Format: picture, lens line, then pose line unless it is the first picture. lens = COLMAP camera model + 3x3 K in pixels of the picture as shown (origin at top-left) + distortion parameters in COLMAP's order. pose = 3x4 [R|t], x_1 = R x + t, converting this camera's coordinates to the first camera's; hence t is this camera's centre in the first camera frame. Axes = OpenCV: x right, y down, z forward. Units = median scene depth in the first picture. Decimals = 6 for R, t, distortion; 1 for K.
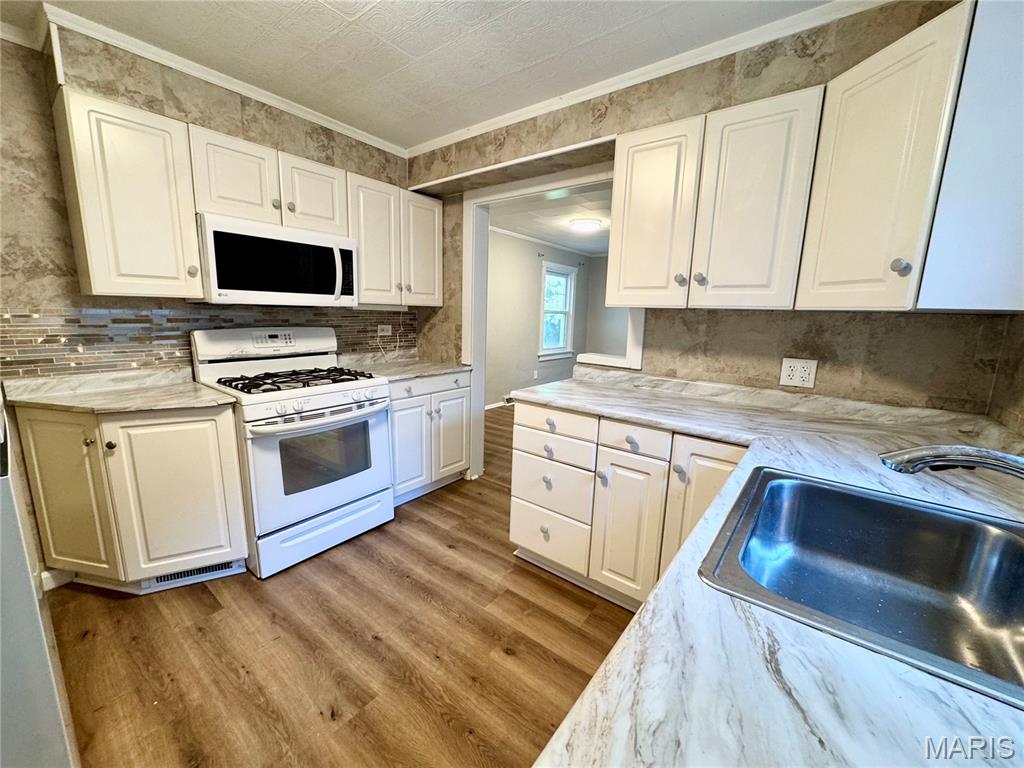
lens RADIAL K [[408.8, 0, 514.4], [0, 408.8, 385.0], [0, 0, 1]] dist [-0.002220, -0.000139]
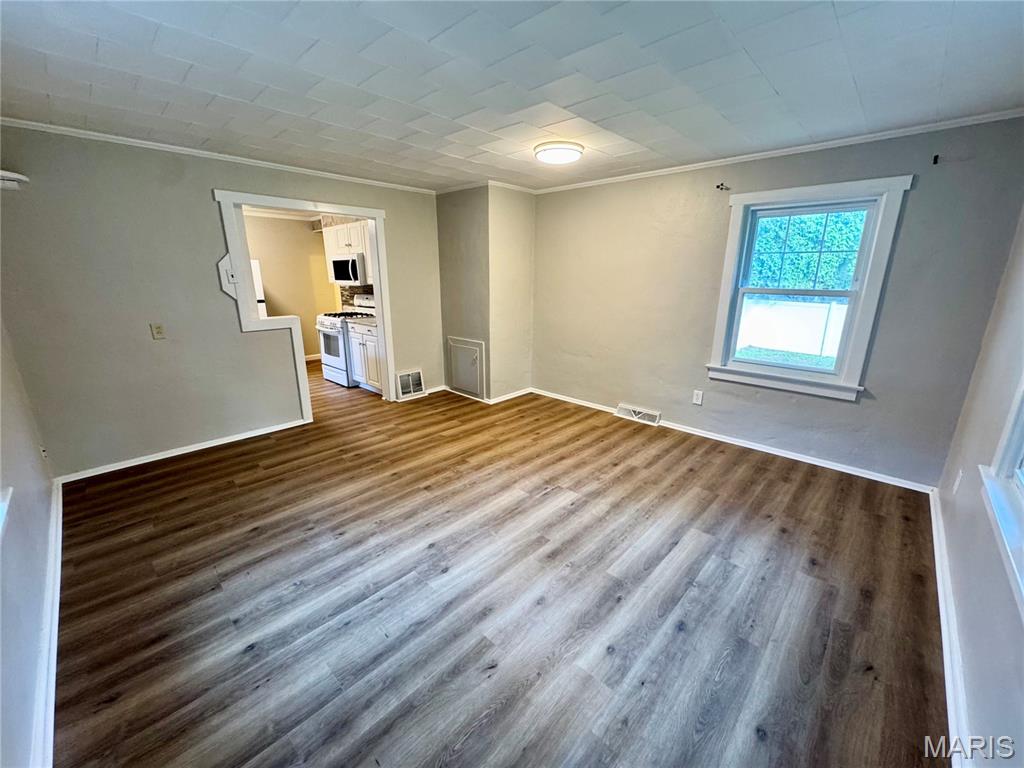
lens RADIAL K [[408.8, 0, 515.3], [0, 408.8, 384.5], [0, 0, 1]] dist [-0.002220, -0.000139]
pose [[-0.097904, 0.248461, -0.963682, 0.643481], [-0.175961, 0.948756, 0.262489, -0.151266], [0.979516, 0.195269, -0.049168, 0.762957]]
